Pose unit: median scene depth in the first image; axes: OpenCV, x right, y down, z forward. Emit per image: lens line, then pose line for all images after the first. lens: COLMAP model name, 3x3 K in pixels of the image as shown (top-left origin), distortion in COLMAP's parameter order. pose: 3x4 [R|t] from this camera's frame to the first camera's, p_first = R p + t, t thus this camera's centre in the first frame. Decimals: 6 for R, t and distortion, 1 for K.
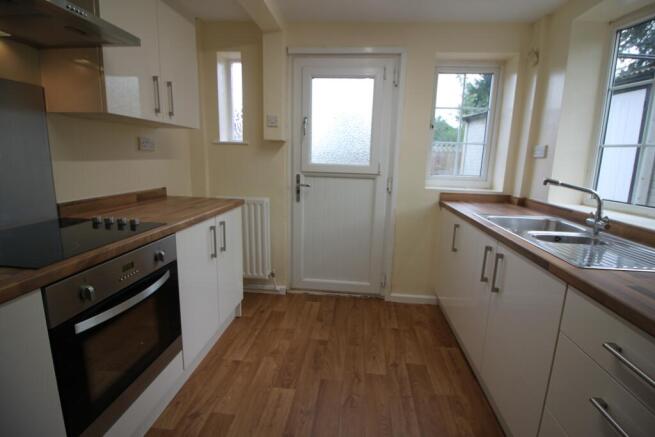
lens RADIAL K [[301.6, 0, 333.3], [0, 301.6, 215.2], [0, 0, 1]] dist [0.002953, -0.012754]
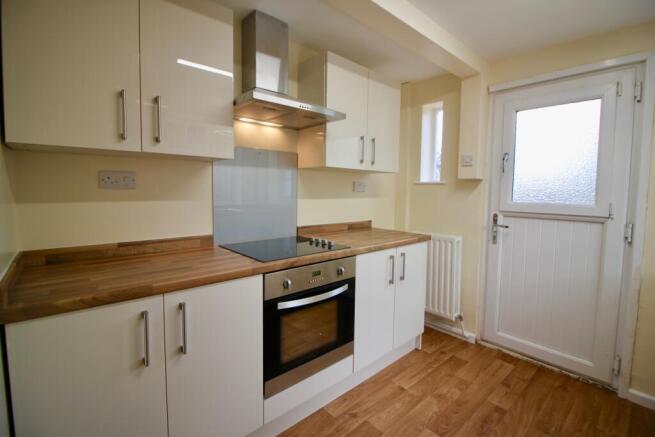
lens RADIAL K [[301.6, 0, 333.3], [0, 301.6, 215.2], [0, 0, 1]] dist [0.002953, -0.012754]
pose [[0.735885, 0.037228, -0.676082, 0.167767], [-0.121707, 0.989498, -0.077986, 0.001202], [0.666078, 0.139673, 0.732688, -0.008242]]
